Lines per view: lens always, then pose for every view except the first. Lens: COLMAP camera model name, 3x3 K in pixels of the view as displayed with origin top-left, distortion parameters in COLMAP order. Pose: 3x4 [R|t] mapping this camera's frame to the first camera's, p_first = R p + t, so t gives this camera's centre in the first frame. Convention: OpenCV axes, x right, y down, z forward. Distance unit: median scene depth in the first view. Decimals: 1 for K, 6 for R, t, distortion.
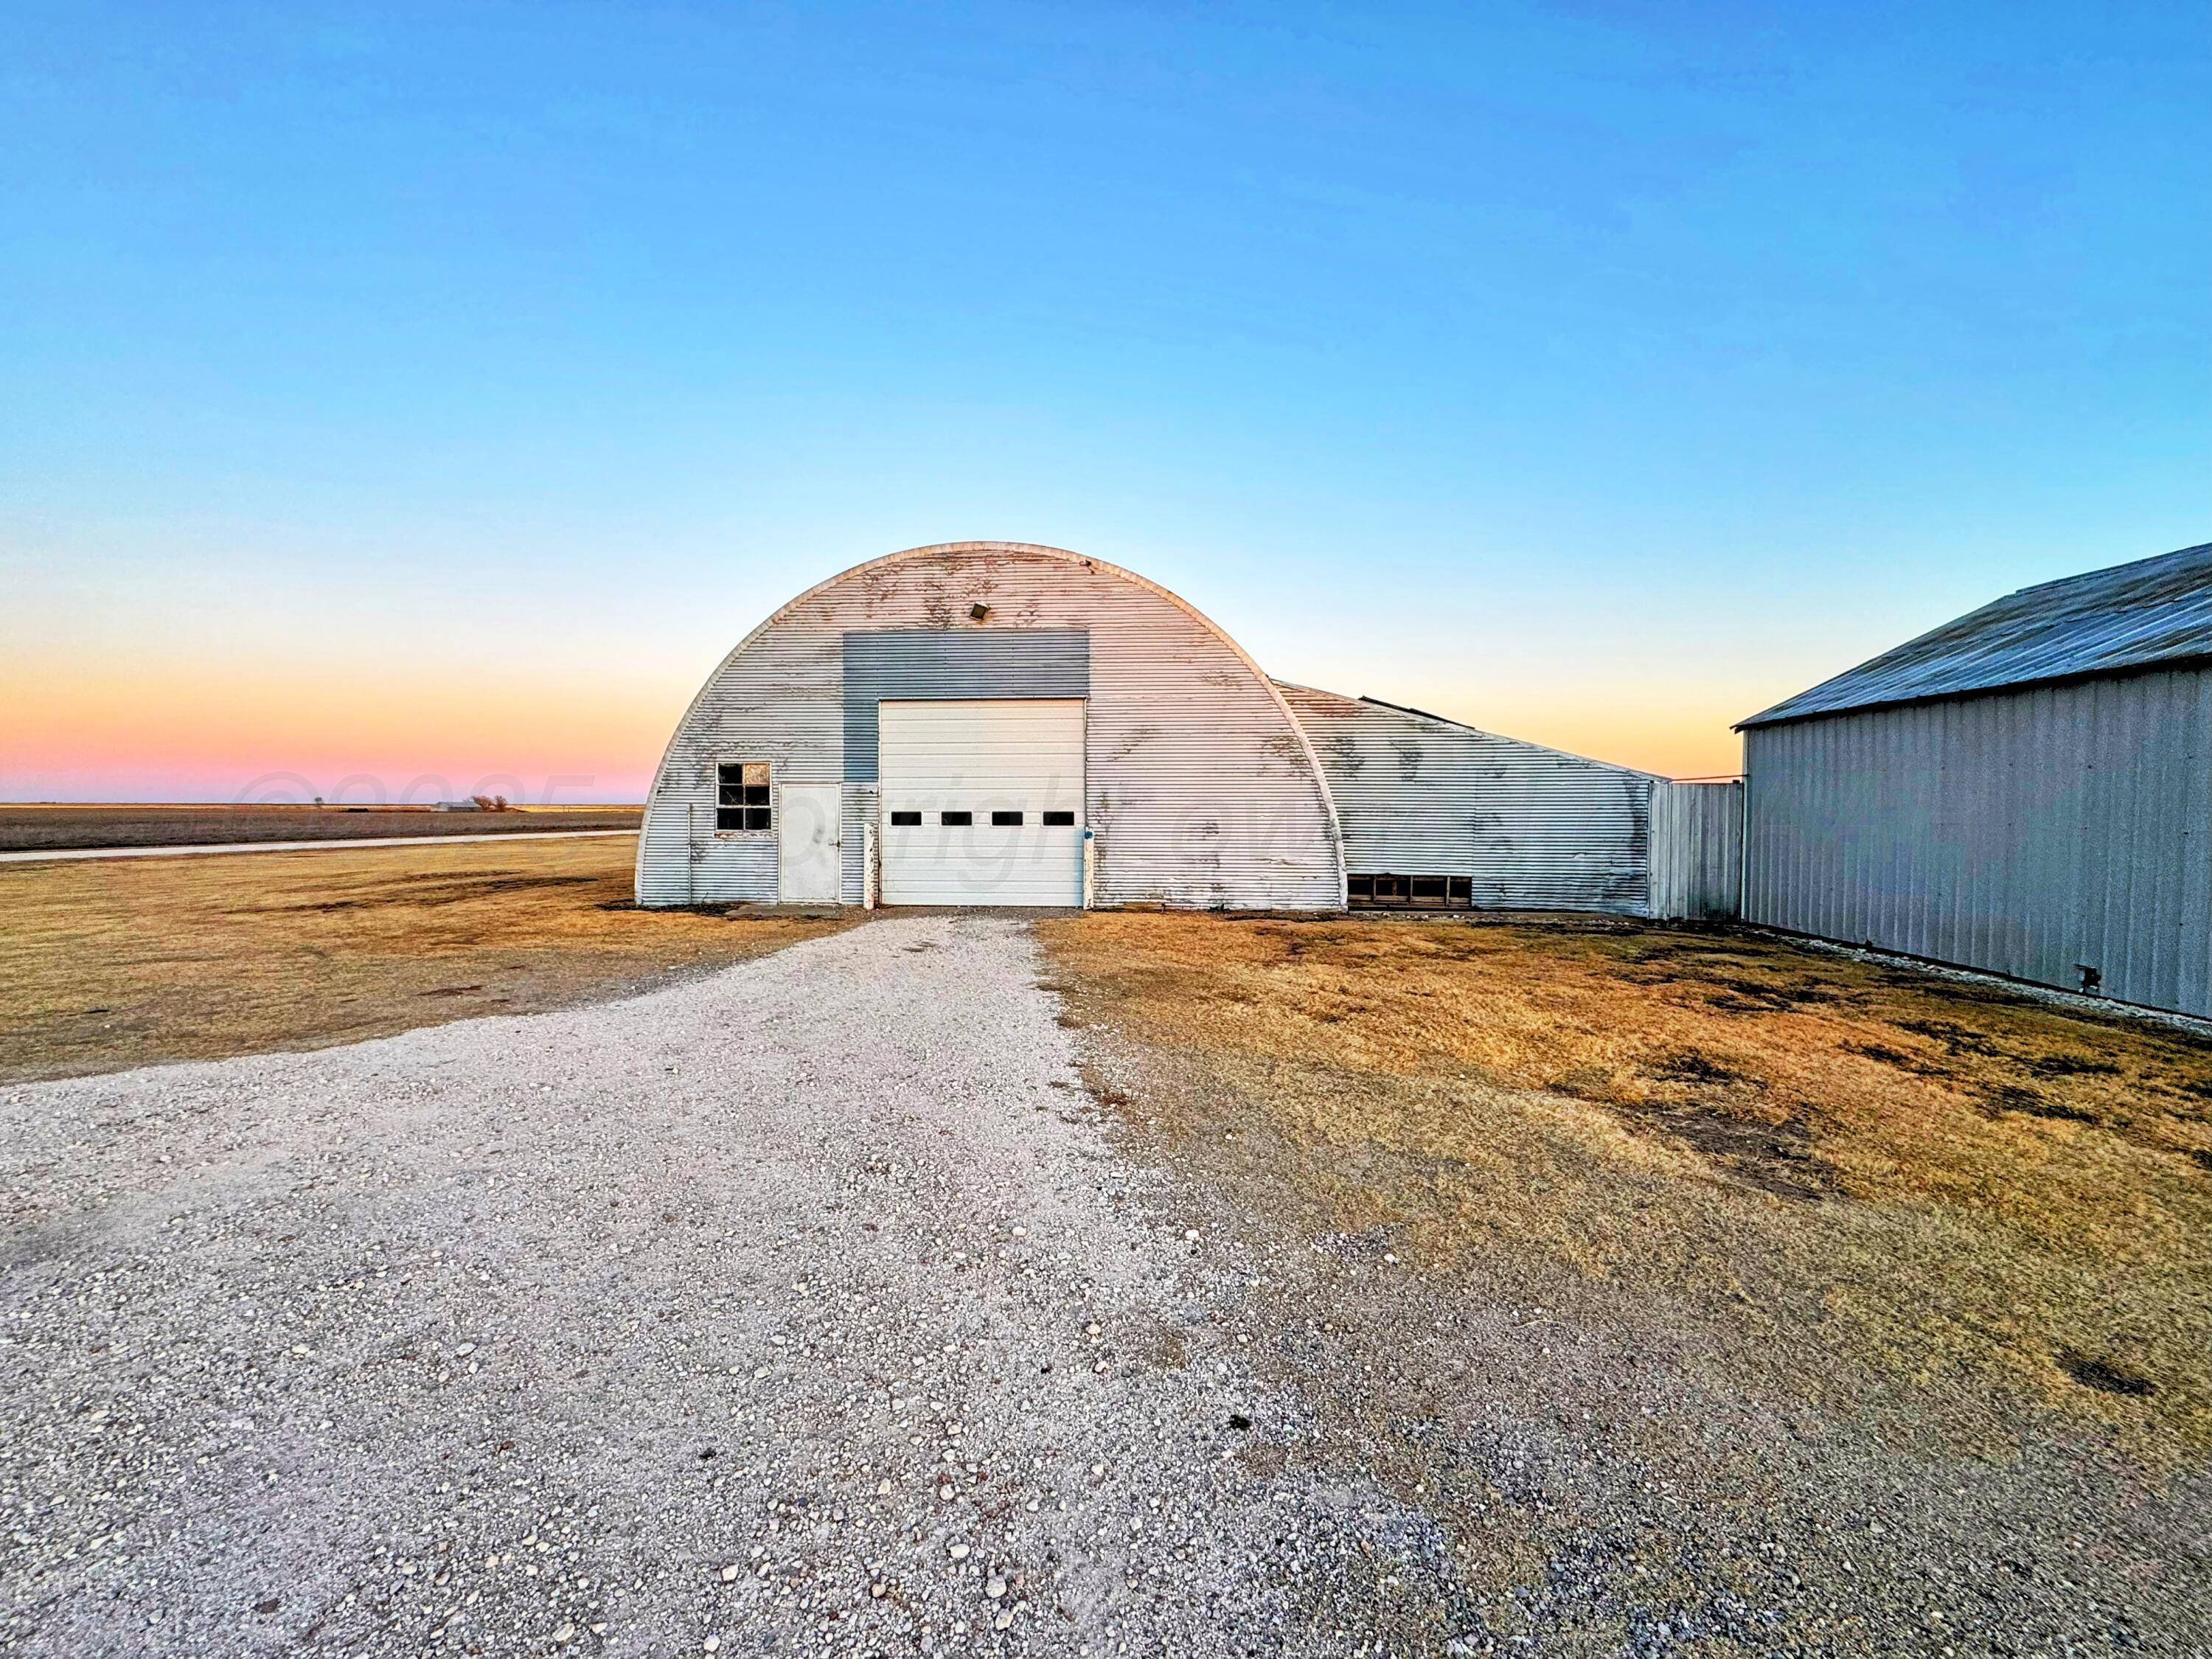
lens RADIAL K [[886.4, 0, 1106.6], [0, 886.4, 831.9], [0, 0, 1]] dist [-0.007701, 0.000818]
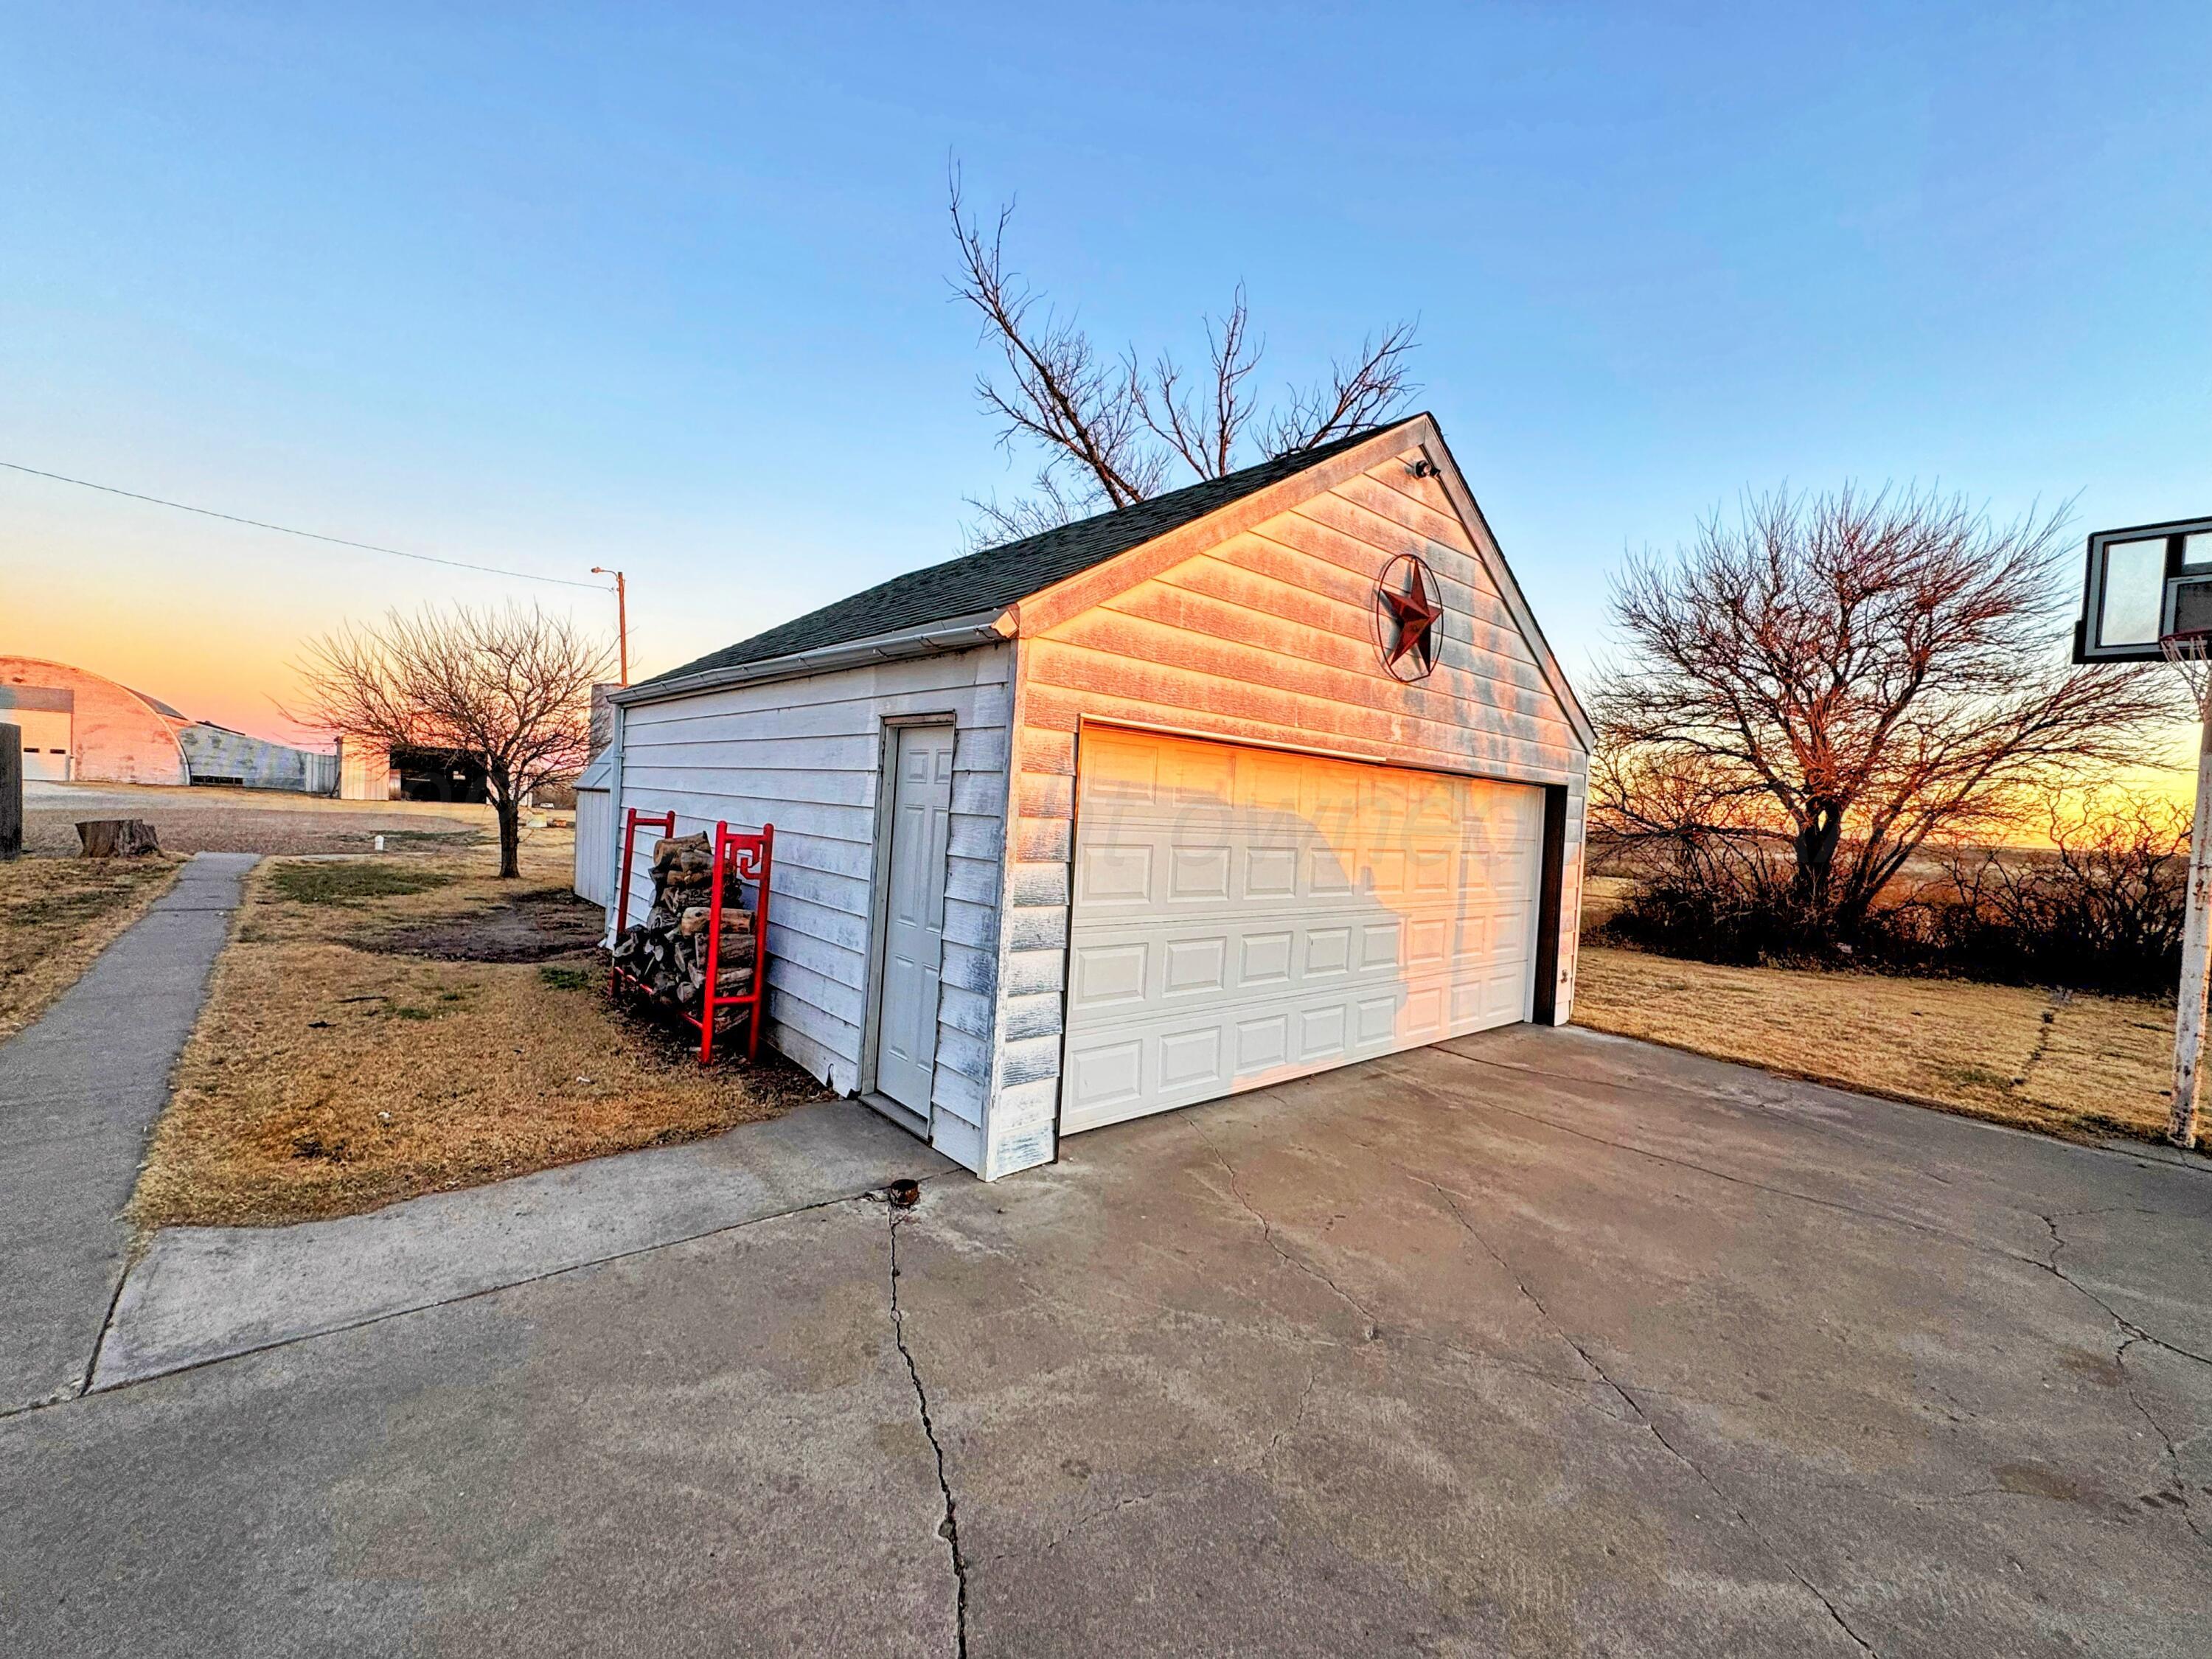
lens RADIAL K [[886.4, 0, 1105.5], [0, 886.4, 832.9], [0, 0, 1]] dist [-0.007701, 0.000818]
pose [[0.673758, 0.012169, 0.738852, 0.149852], [-0.031539, 0.999427, 0.012300, 0.118075], [-0.738279, -0.031590, 0.673756, -3.801578]]
